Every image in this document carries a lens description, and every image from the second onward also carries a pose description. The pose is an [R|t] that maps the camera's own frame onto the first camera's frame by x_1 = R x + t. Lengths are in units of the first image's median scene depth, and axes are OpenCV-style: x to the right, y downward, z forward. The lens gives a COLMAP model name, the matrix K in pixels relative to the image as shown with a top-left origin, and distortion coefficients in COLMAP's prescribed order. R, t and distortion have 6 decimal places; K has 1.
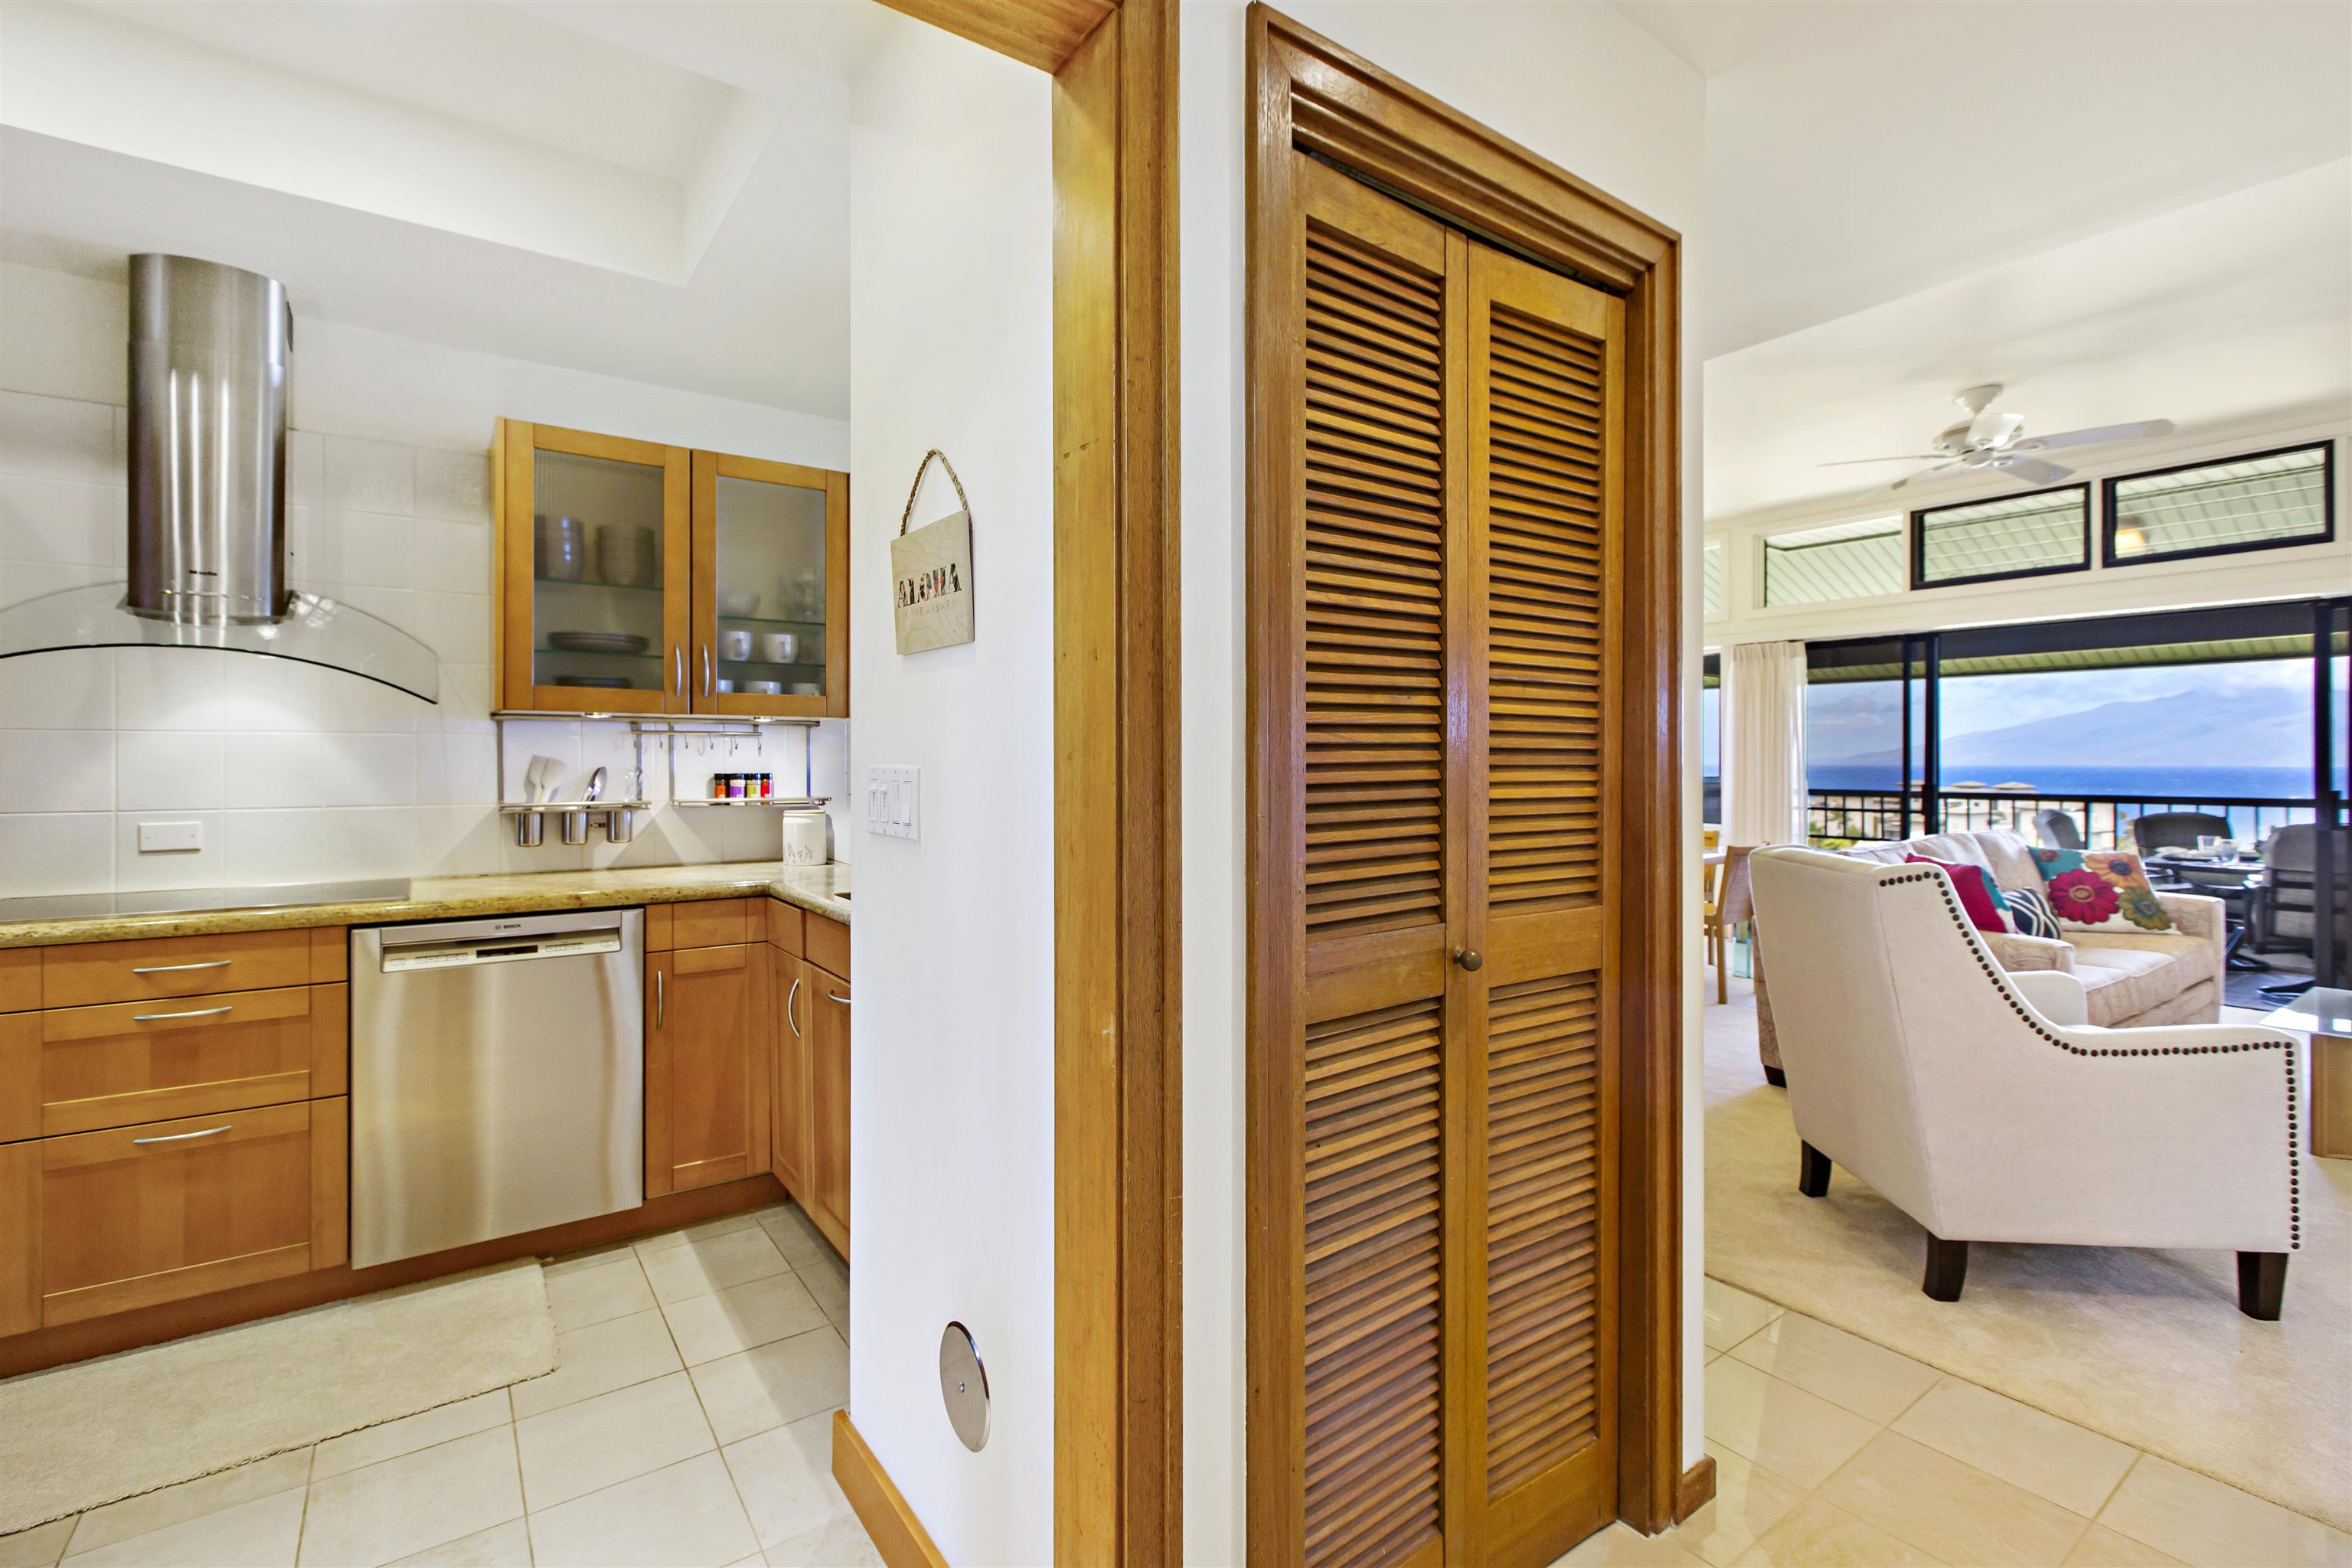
lens RADIAL K [[1055.2, 0, 1179.3], [0, 1055.2, 768.6], [0, 0, 1]] dist [-0.001310, -0.000288]
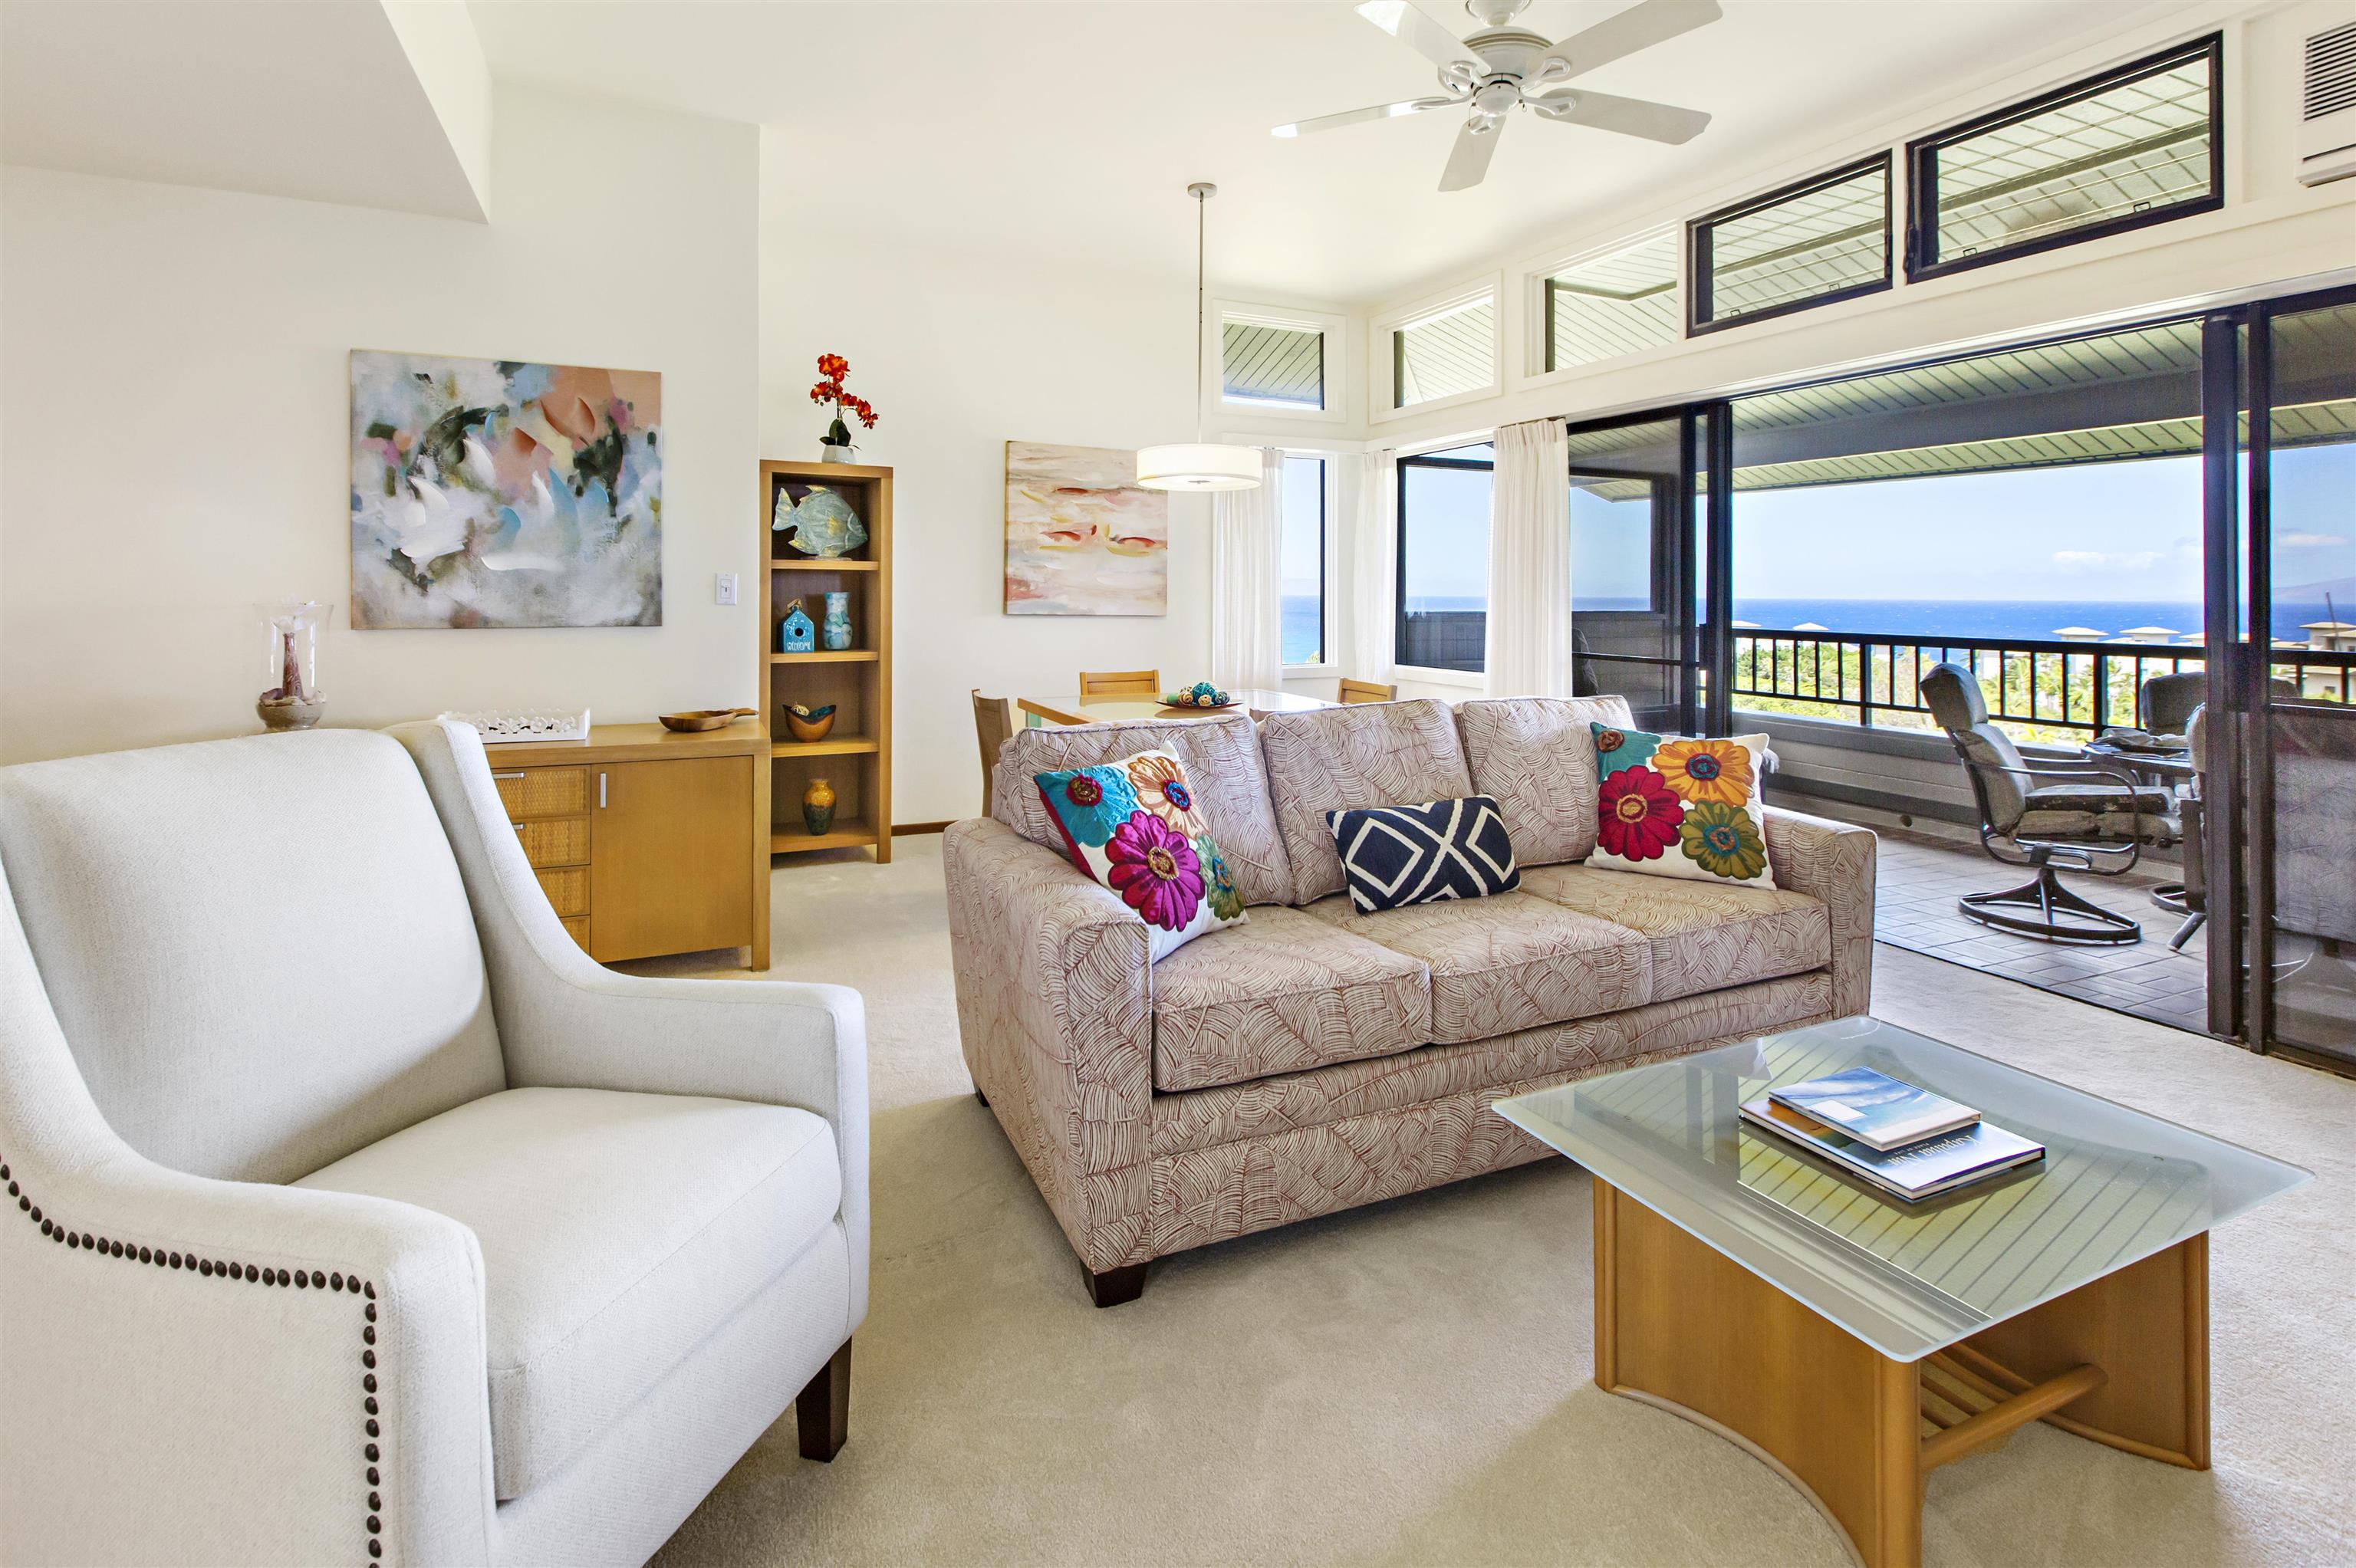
lens RADIAL K [[1116.9, 0, 1179.5], [0, 1116.9, 586.8], [0, 0, 1]] dist [-0.002608, -0.000125]
pose [[0.981464, 0.008538, -0.191457, 0.731790], [-0.010013, 0.999927, -0.006736, 0.000099], [0.191385, 0.008528, 0.981478, 0.332620]]
